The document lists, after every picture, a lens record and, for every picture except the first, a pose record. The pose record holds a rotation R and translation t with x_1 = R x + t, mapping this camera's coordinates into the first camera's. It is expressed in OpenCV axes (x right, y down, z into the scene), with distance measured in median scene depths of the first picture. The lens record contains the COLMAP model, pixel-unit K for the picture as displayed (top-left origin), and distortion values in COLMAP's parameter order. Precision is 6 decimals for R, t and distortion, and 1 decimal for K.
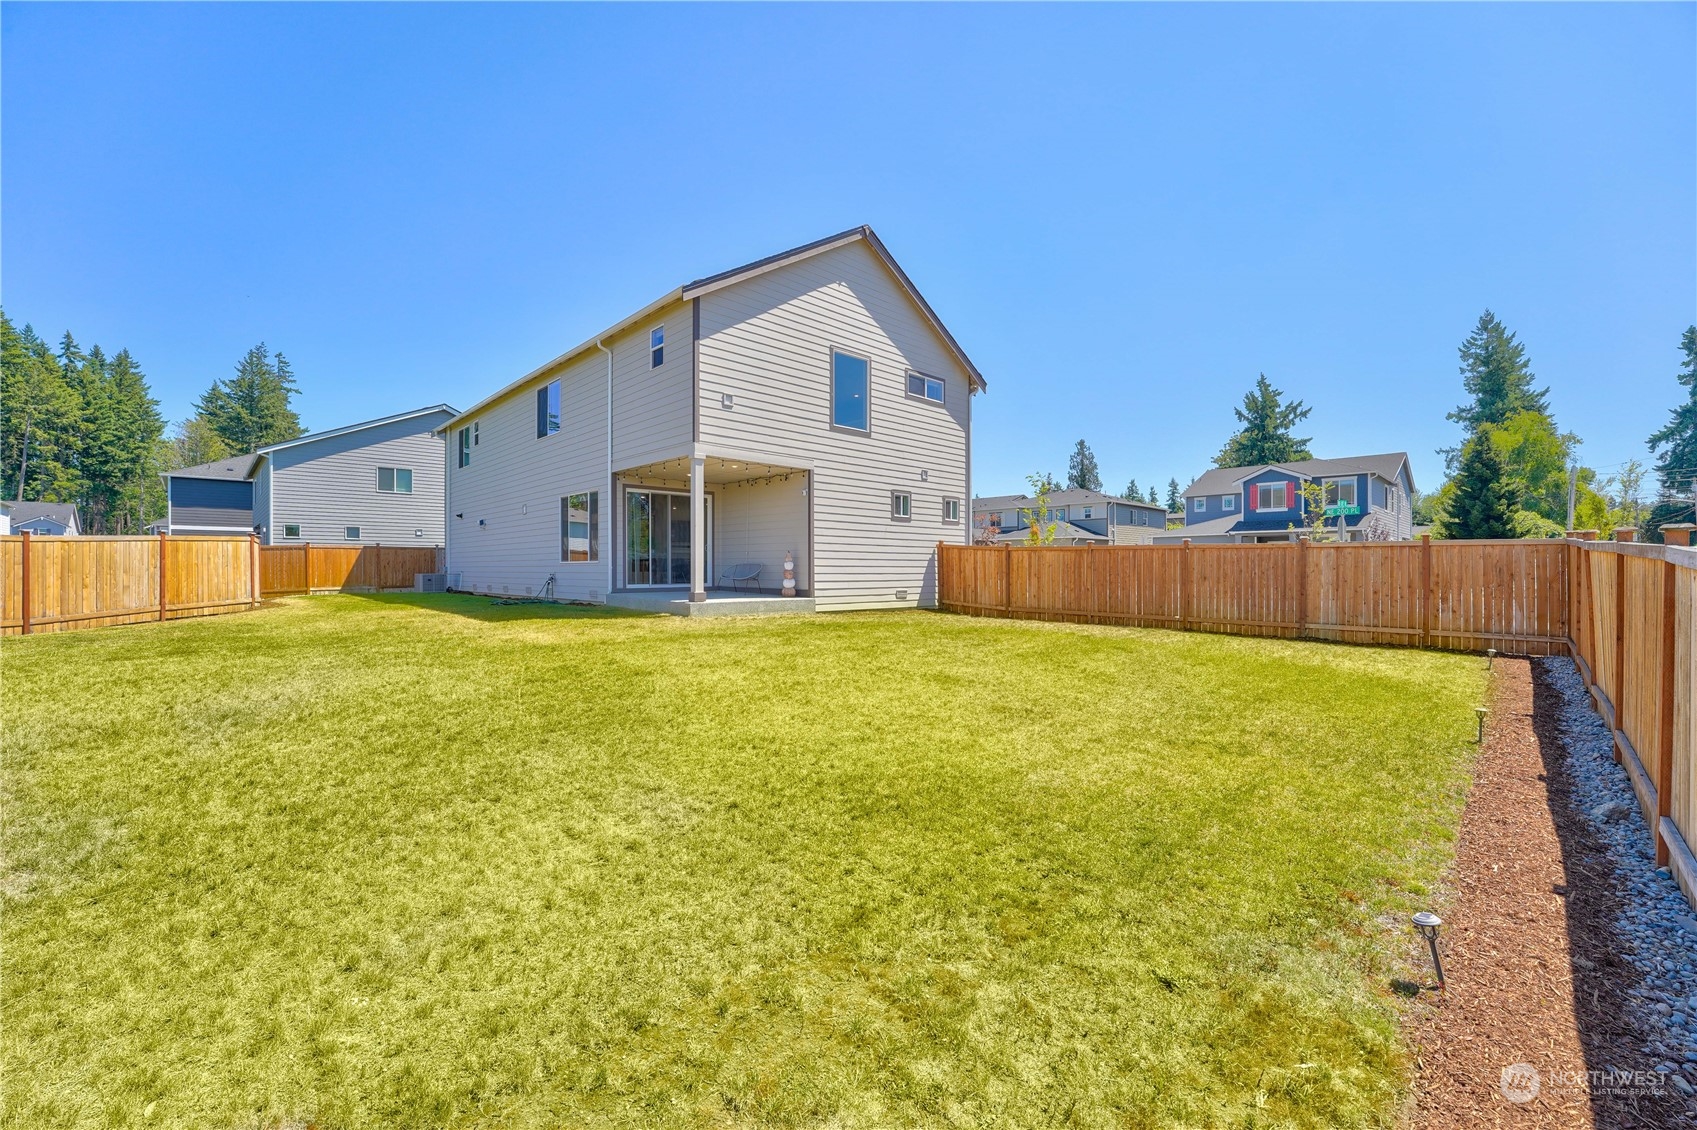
lens RADIAL K [[713.4, 0, 846.4], [0, 713.4, 568.7], [0, 0, 1]] dist [-0.021737, 0.000727]
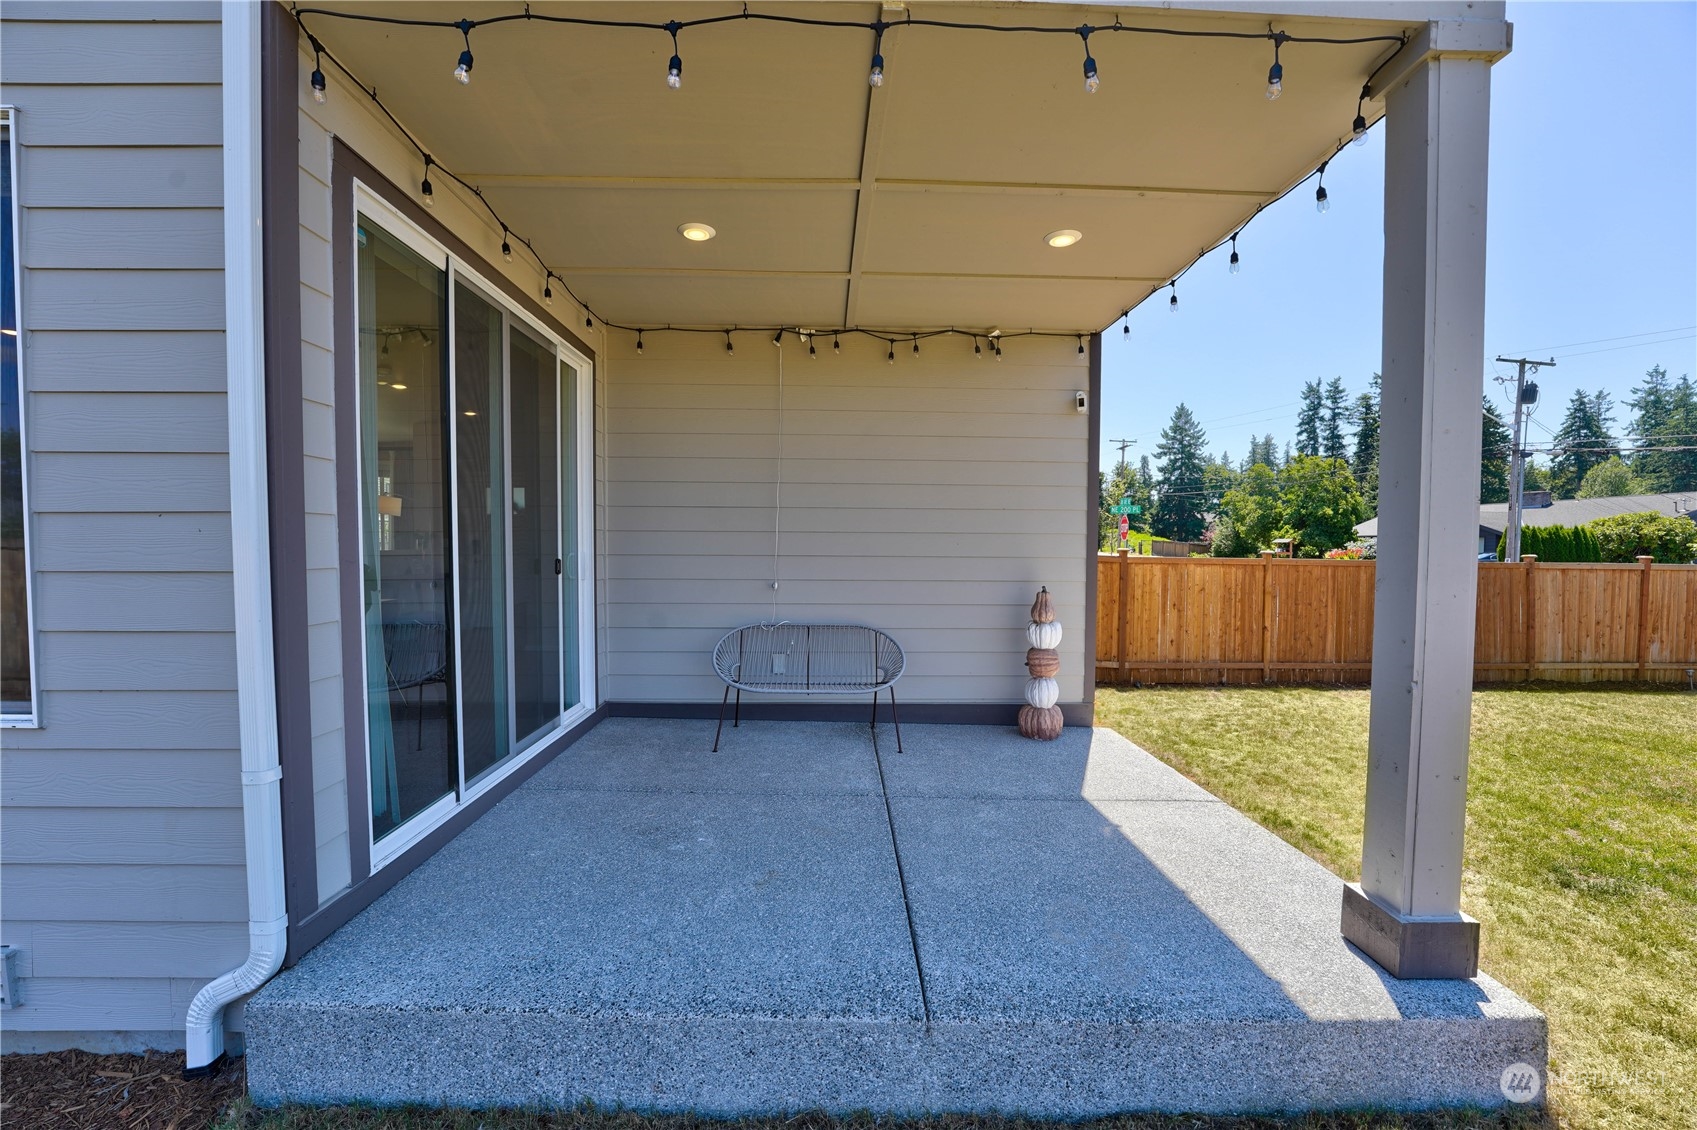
lens RADIAL K [[713.4, 0, 858.3], [0, 713.4, 567.4], [0, 0, 1]] dist [-0.021737, 0.000727]
pose [[0.666680, -0.021868, 0.745023, -0.350280], [-0.007727, 0.999313, 0.036247, -0.042708], [-0.745304, -0.029922, 0.666053, 0.833211]]
